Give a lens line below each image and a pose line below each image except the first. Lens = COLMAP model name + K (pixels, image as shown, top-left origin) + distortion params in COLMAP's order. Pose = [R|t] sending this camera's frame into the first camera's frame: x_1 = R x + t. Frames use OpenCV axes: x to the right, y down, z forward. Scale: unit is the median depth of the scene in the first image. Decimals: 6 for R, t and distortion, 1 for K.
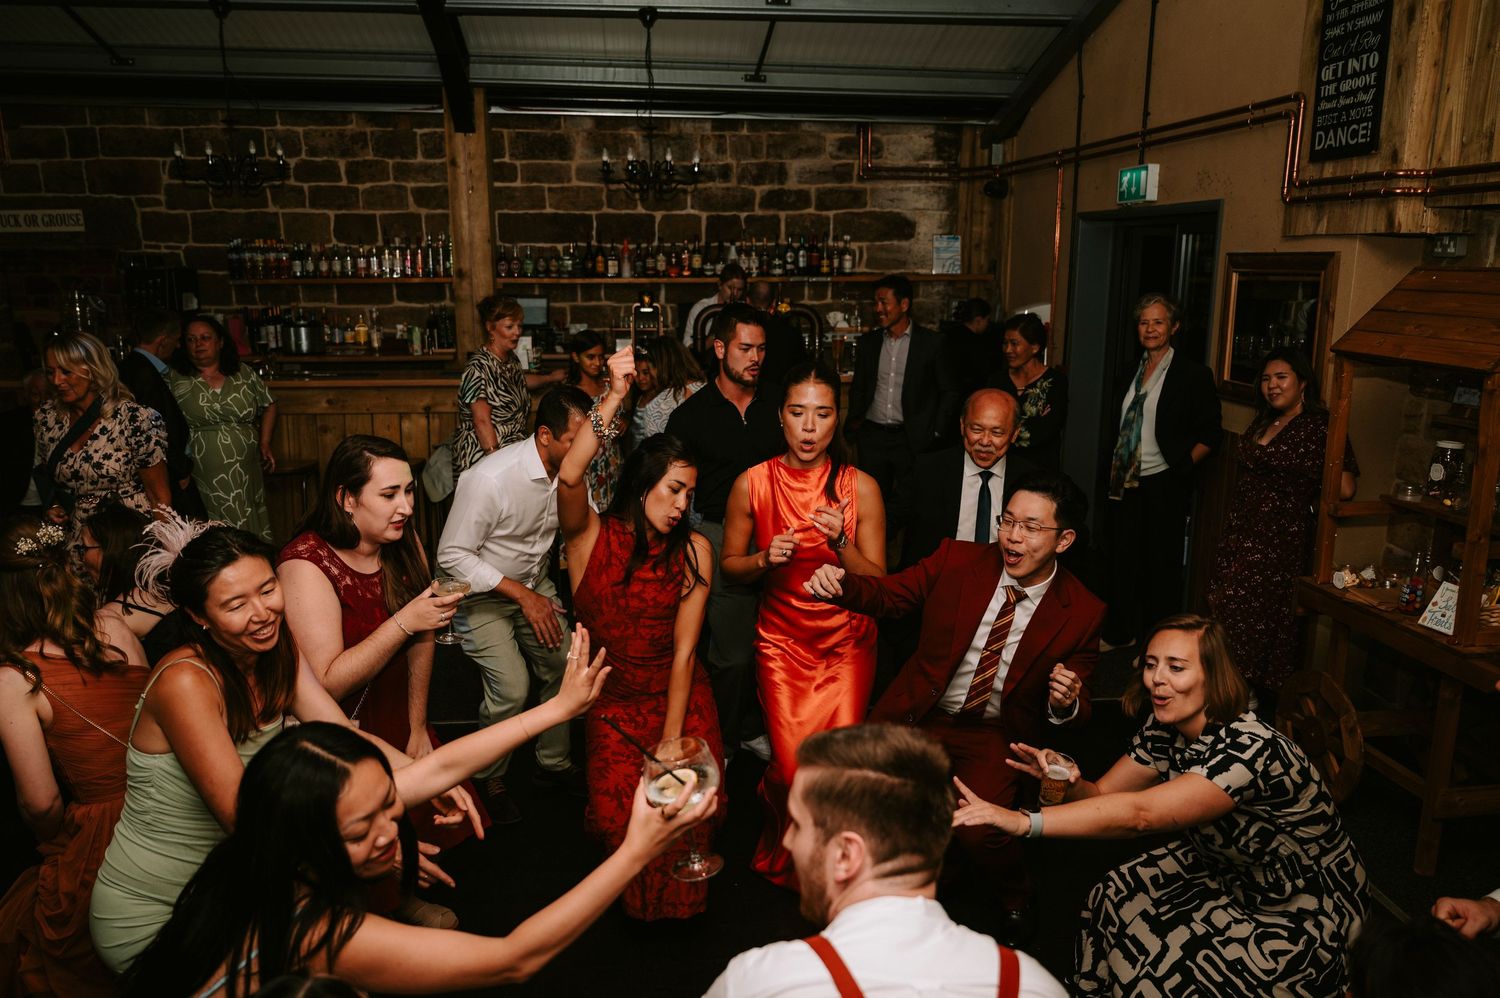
lens RADIAL K [[1132.7, 0, 750.0], [0, 1132.7, 499.0], [0, 0, 1]] dist [-0.011150, 0.004648]
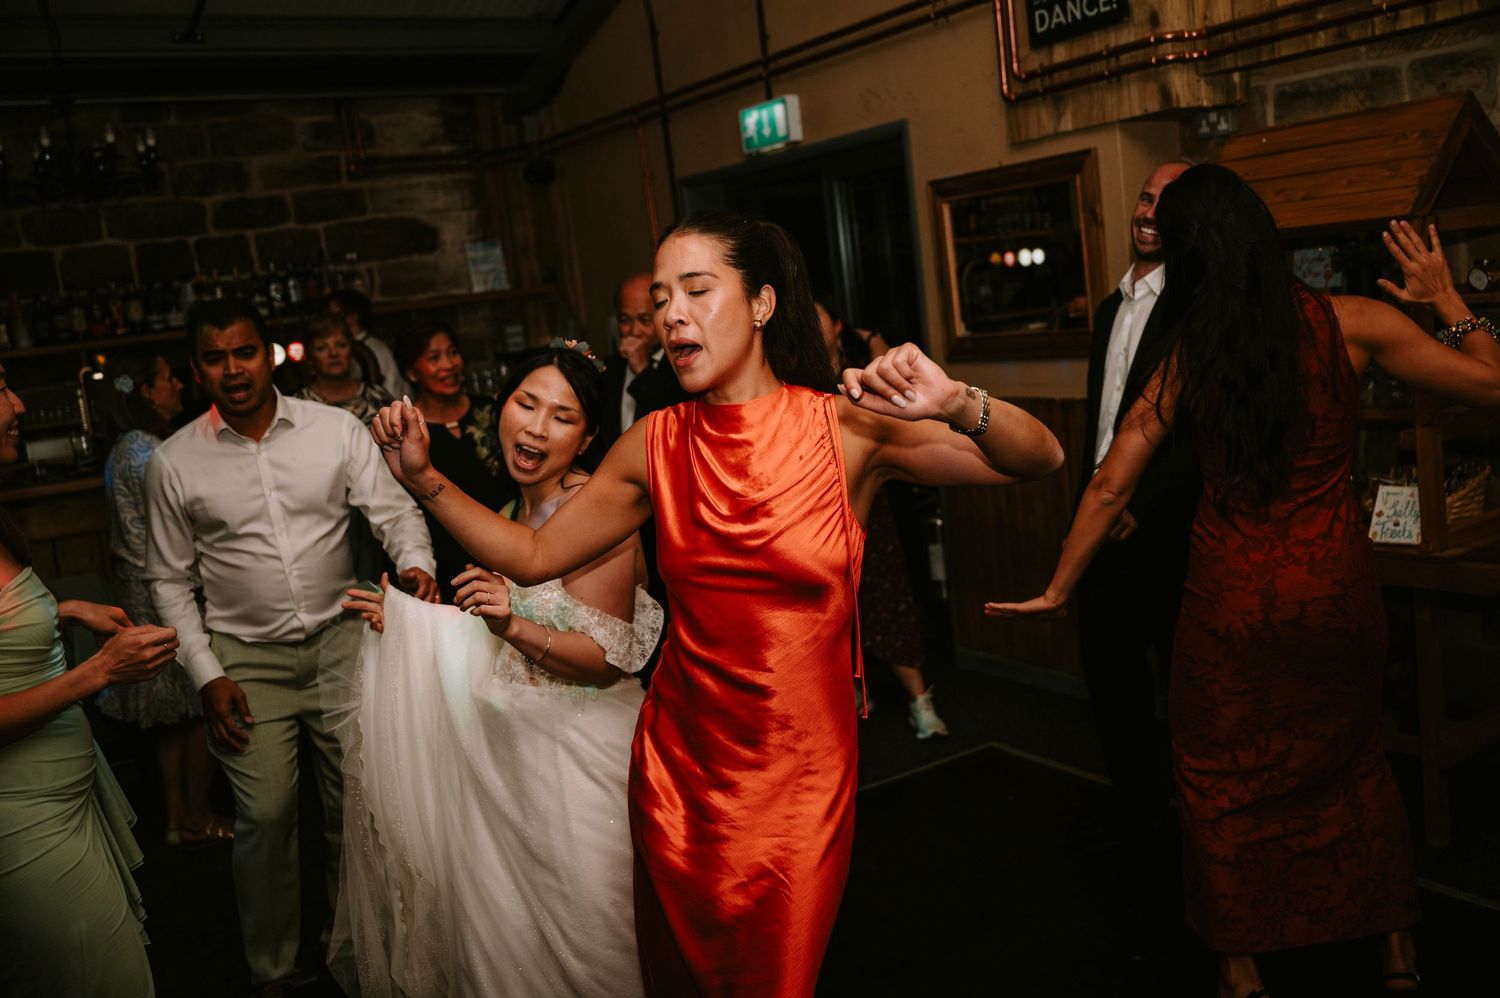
lens RADIAL K [[1429.1, 0, 750.0], [0, 1429.1, 499.0], [0, 0, 1]] dist [0.003087, 0.004023]
pose [[0.891332, -0.172356, 0.419310, -0.096922], [0.210091, 0.976639, -0.045148, 0.013576], [-0.401733, 0.128335, 0.906720, 0.098539]]
